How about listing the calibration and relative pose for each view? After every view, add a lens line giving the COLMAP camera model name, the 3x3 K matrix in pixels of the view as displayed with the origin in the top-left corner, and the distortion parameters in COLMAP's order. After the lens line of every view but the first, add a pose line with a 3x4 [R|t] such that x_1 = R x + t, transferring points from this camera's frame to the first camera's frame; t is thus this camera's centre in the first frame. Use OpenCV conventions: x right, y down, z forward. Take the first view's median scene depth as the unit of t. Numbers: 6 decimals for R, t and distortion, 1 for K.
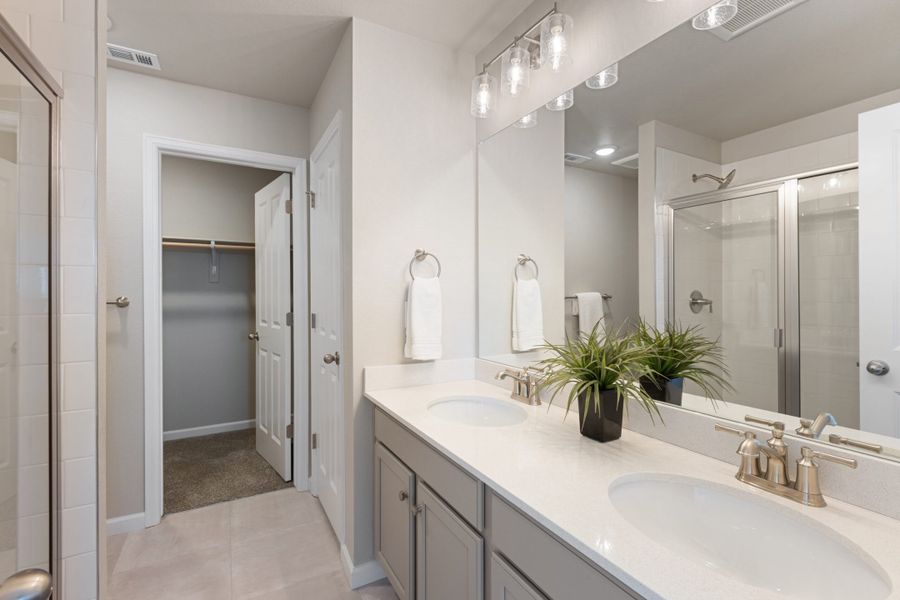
lens RADIAL K [[400.5, 0, 448.3], [0, 400.5, 297.3], [0, 0, 1]] dist [-0.000566, -0.000021]
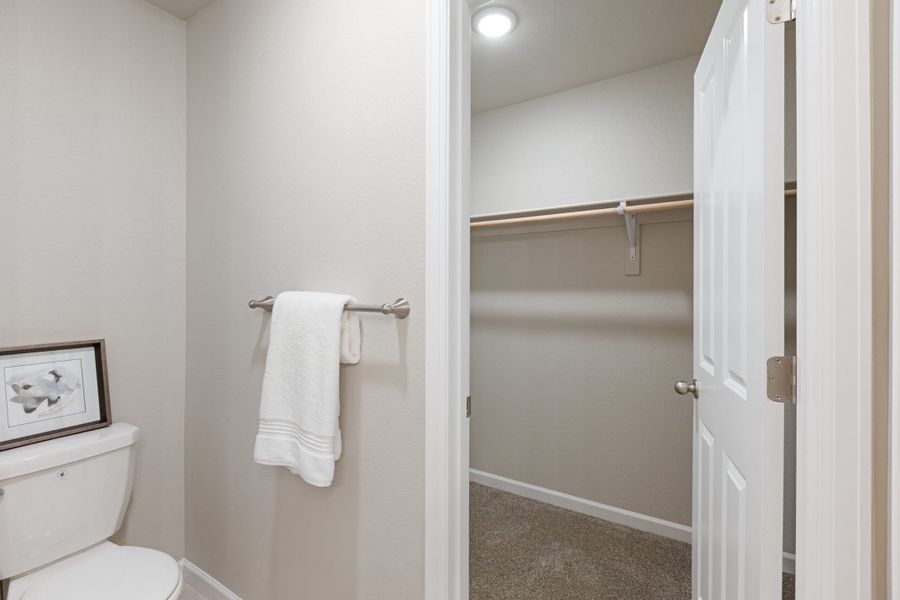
lens RADIAL K [[400.5, 0, 450.1], [0, 400.5, 300.3], [0, 0, 1]] dist [-0.000566, -0.000021]
pose [[0.469087, 0.004530, -0.883140, -0.216780], [-0.002797, 0.999989, 0.003644, -0.000942], [0.883147, 0.000760, 0.469095, 0.560030]]
